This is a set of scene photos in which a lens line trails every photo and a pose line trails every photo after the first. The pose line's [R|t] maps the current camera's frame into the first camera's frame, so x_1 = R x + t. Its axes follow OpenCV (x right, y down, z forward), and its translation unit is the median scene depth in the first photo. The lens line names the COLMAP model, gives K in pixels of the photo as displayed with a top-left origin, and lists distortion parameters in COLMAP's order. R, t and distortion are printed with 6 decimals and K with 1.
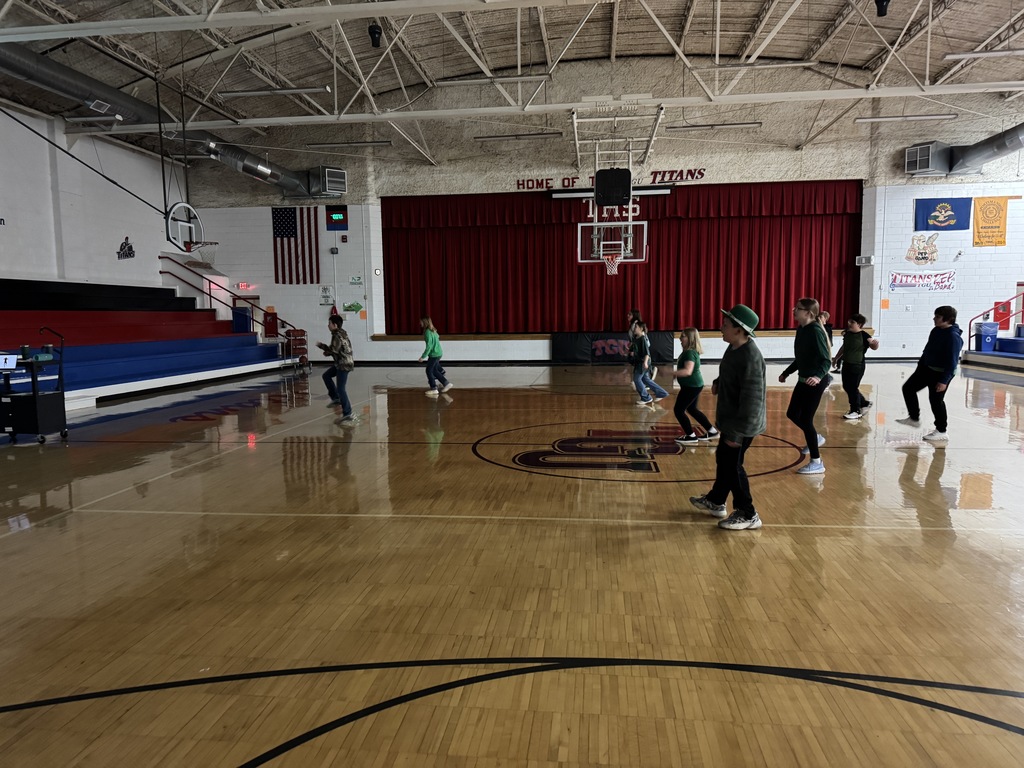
lens RADIAL K [[719.9, 0, 512.0], [0, 719.9, 384.0], [0, 0, 1]] dist [0.078264, -0.107944]
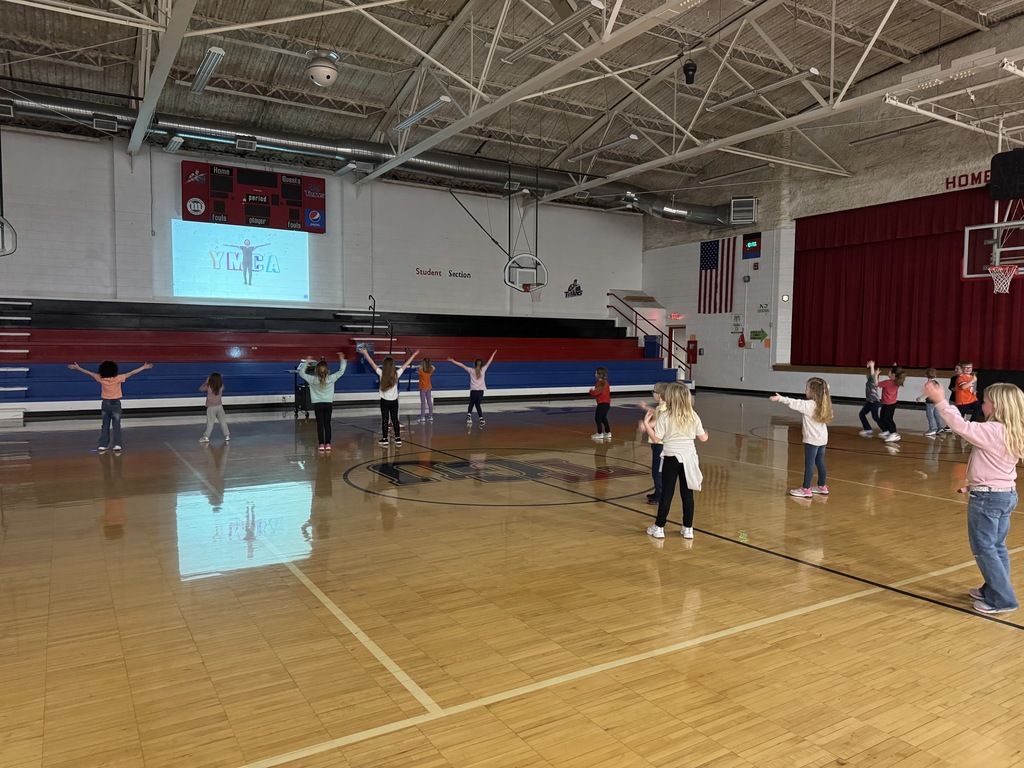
lens RADIAL K [[719.9, 0, 512.0], [0, 719.9, 384.0], [0, 0, 1]] dist [0.078264, -0.107944]
pose [[0.630511, 0.056579, -0.774116, 0.335707], [-0.085889, 0.996301, 0.002862, -0.015405], [0.771414, 0.064683, 0.633038, 0.130183]]
